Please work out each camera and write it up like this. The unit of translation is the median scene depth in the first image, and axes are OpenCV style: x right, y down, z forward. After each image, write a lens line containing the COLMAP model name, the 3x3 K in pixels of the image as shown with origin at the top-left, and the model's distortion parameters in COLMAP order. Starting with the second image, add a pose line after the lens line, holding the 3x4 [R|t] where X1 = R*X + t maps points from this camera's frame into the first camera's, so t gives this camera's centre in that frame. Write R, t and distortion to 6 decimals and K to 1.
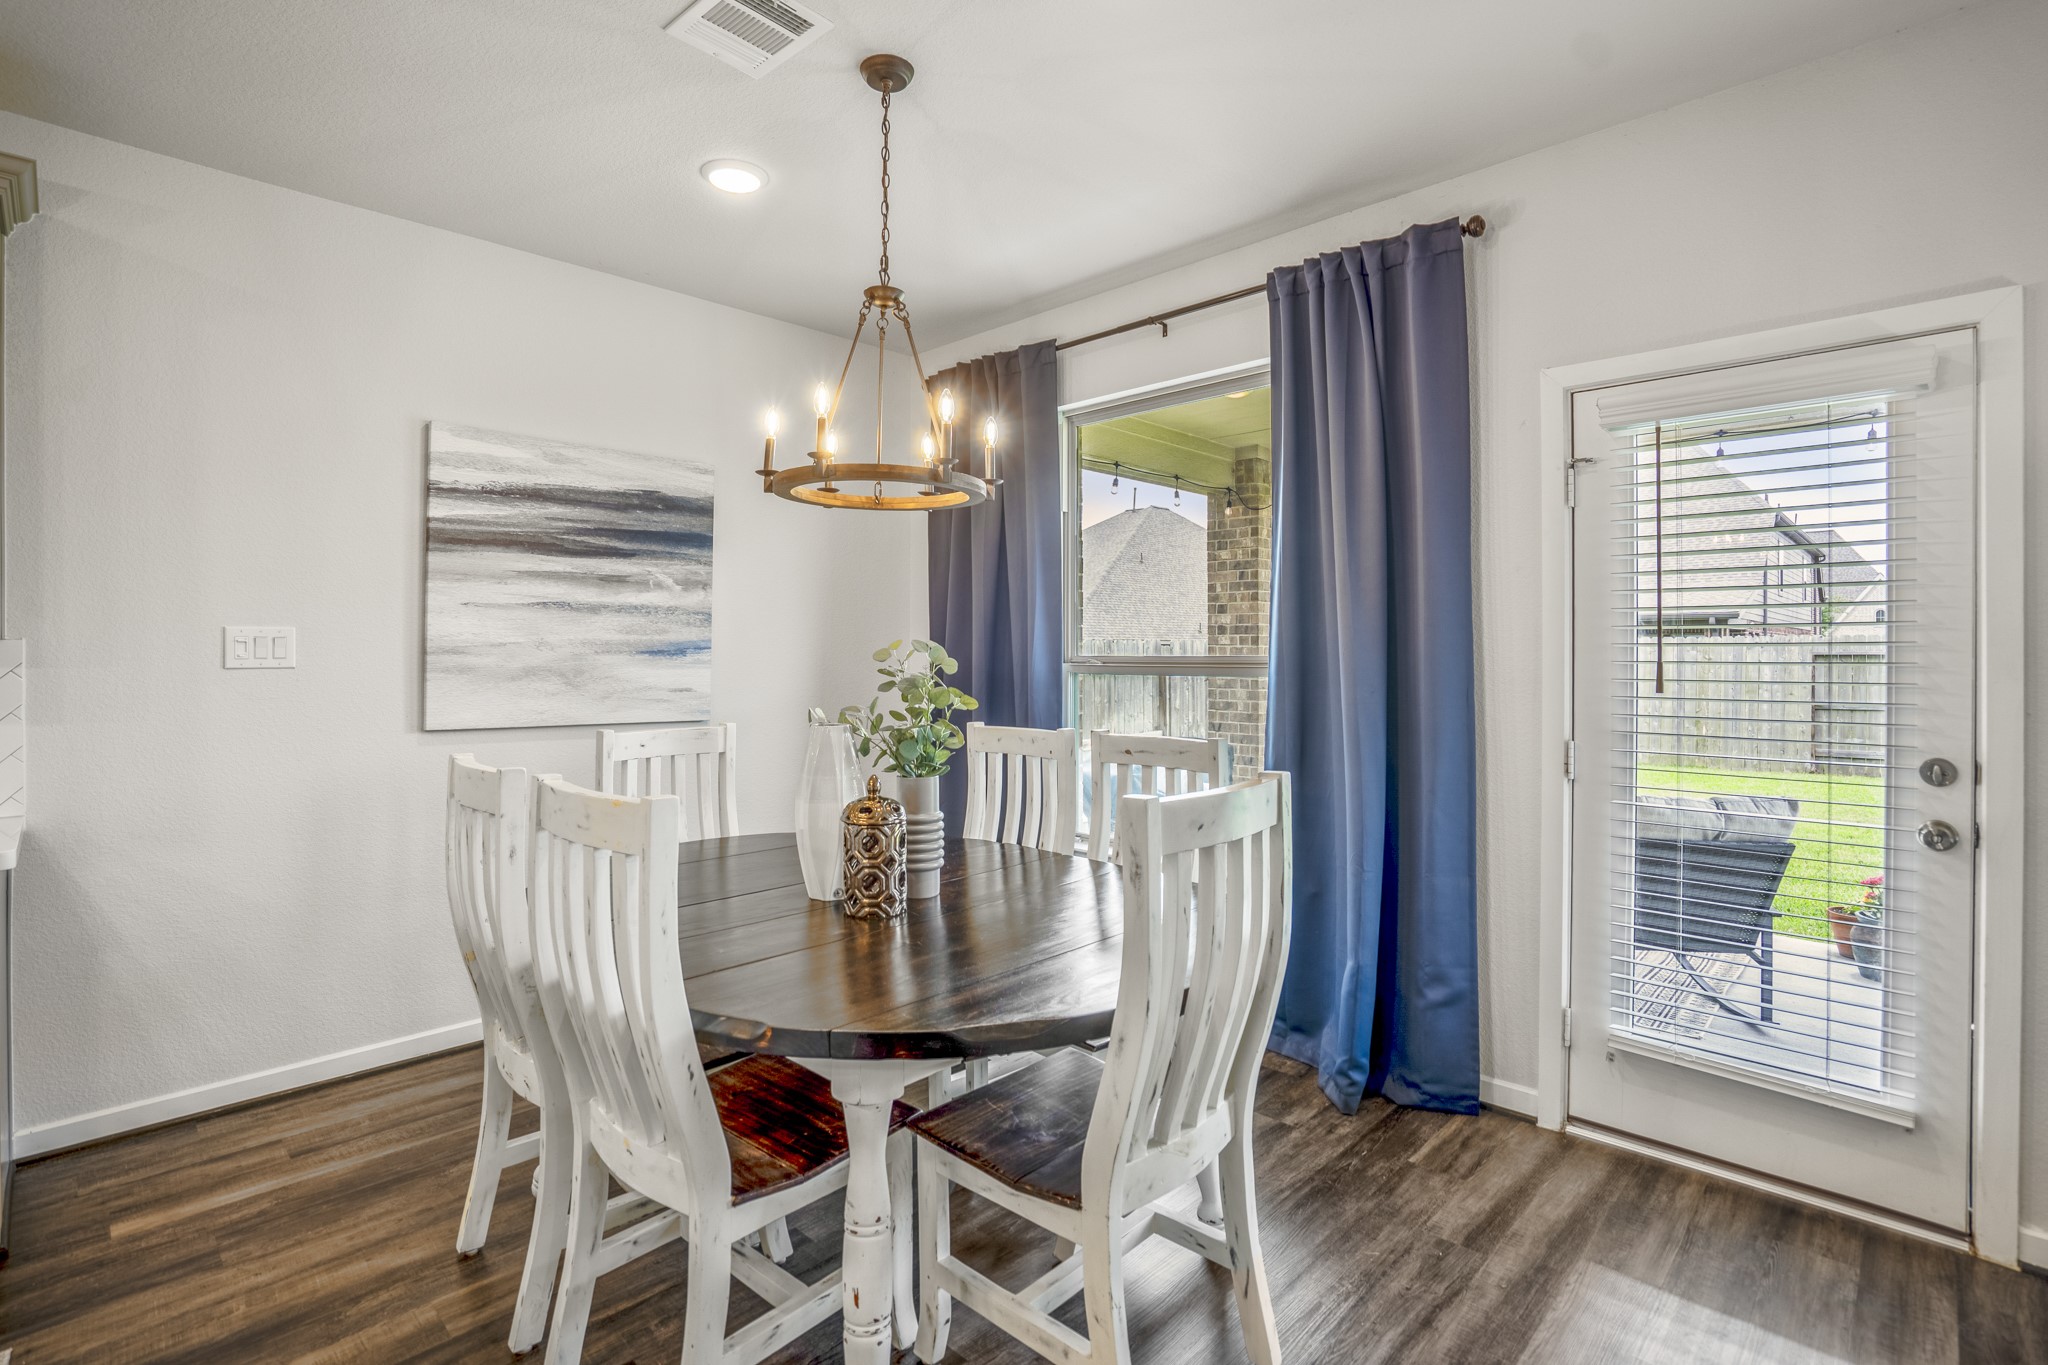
lens RADIAL K [[969.2, 0, 1027.5], [0, 969.2, 678.7], [0, 0, 1]] dist [-0.055286, 0.018323]
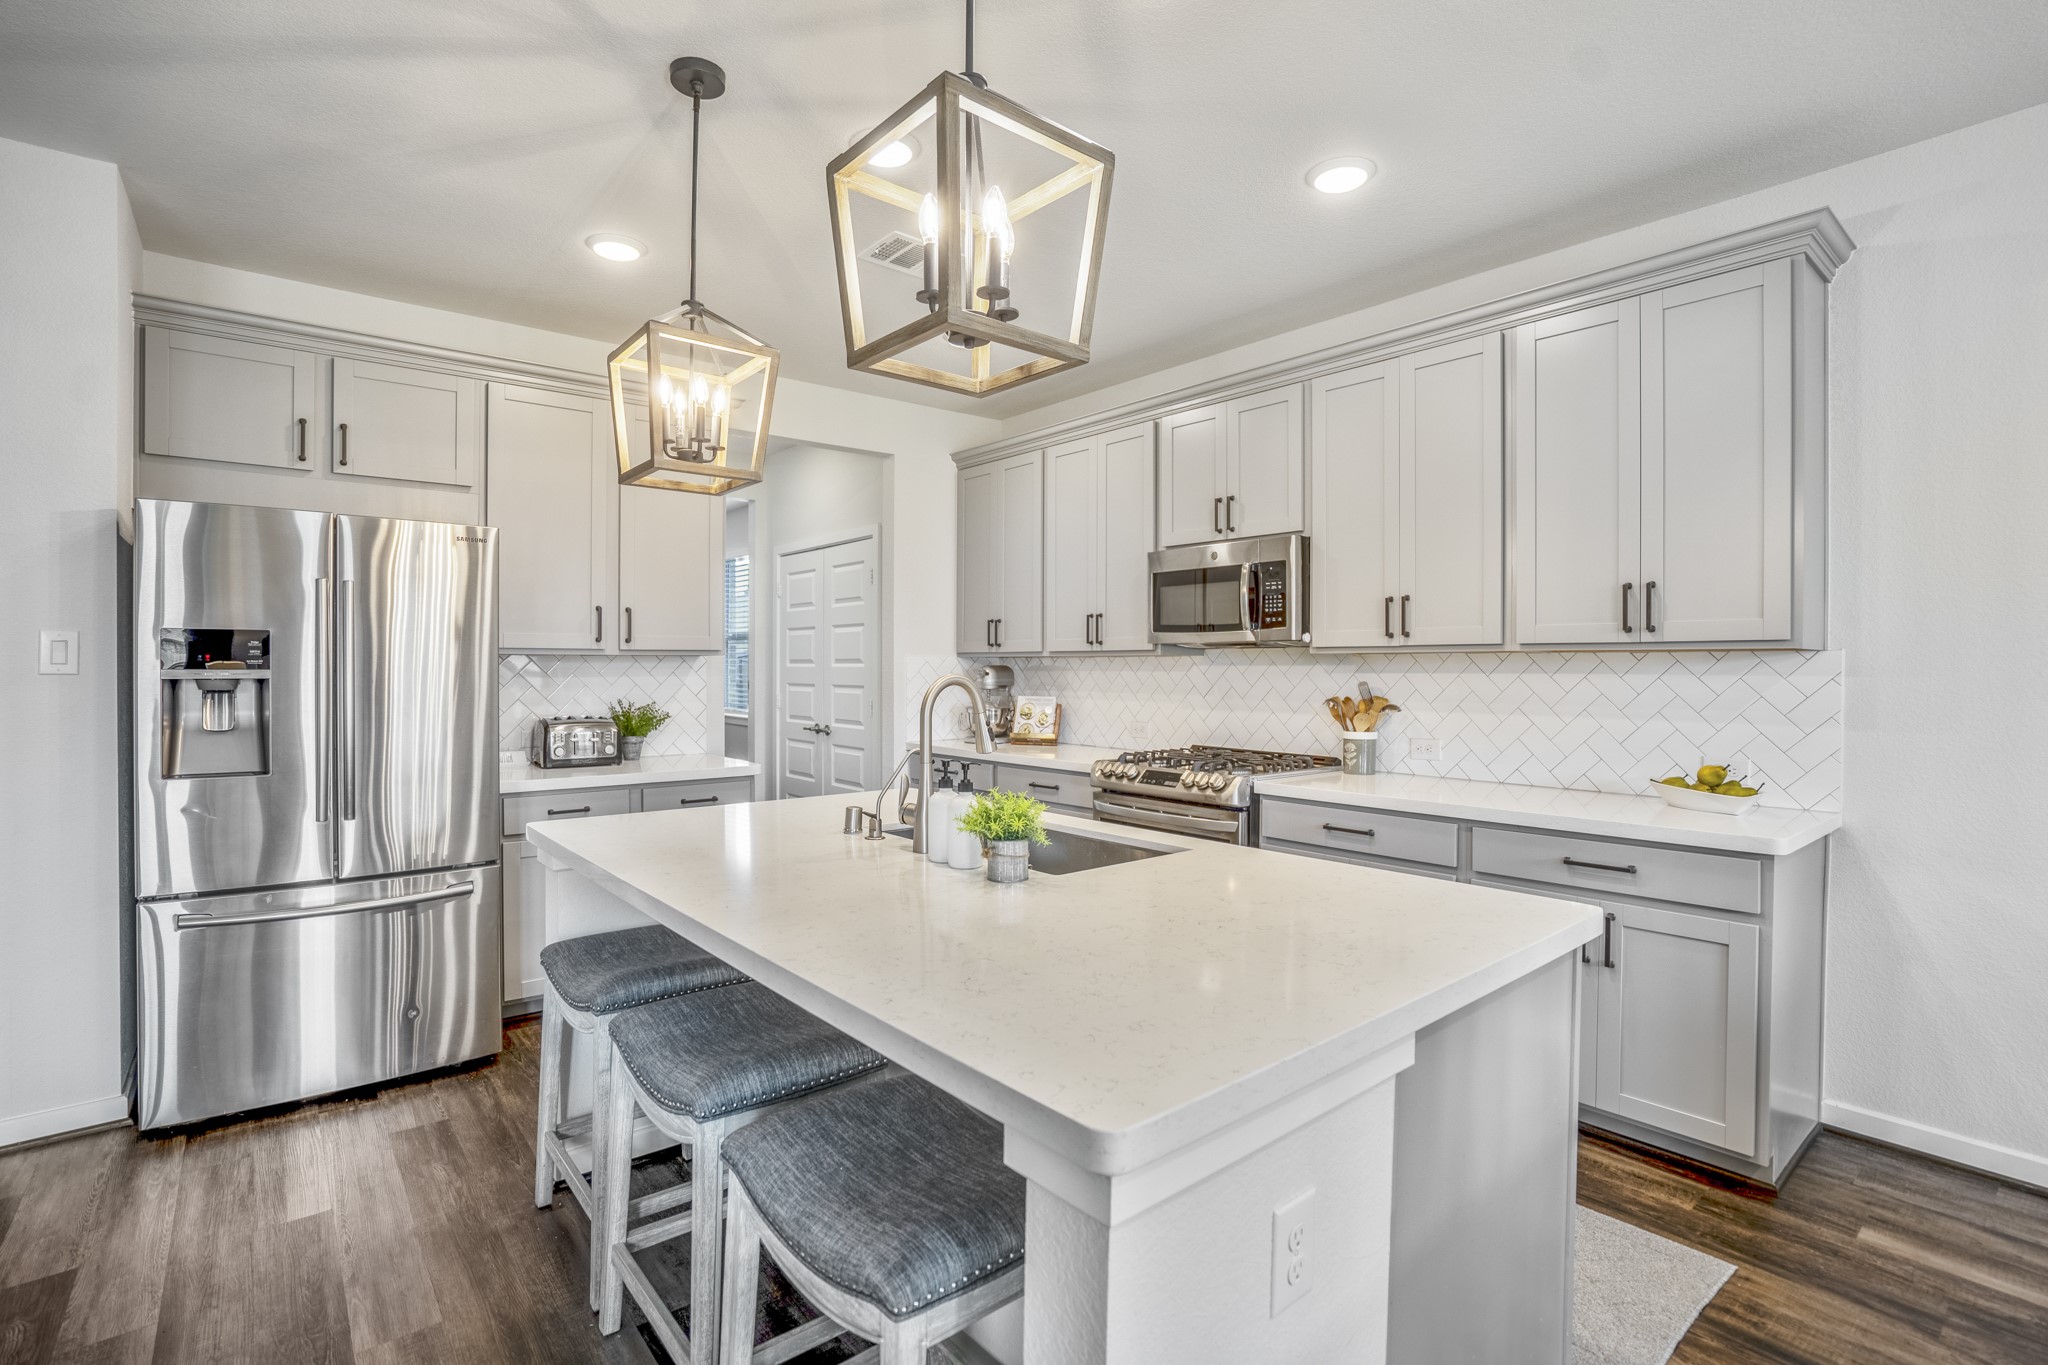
lens RADIAL K [[969.2, 0, 1027.5], [0, 969.2, 678.7], [0, 0, 1]] dist [-0.055286, 0.018323]
pose [[-0.109464, 0.016776, -0.993849, 0.088842], [-0.027377, 0.999427, 0.019885, -0.003606], [0.993614, 0.029385, -0.108942, 0.147388]]
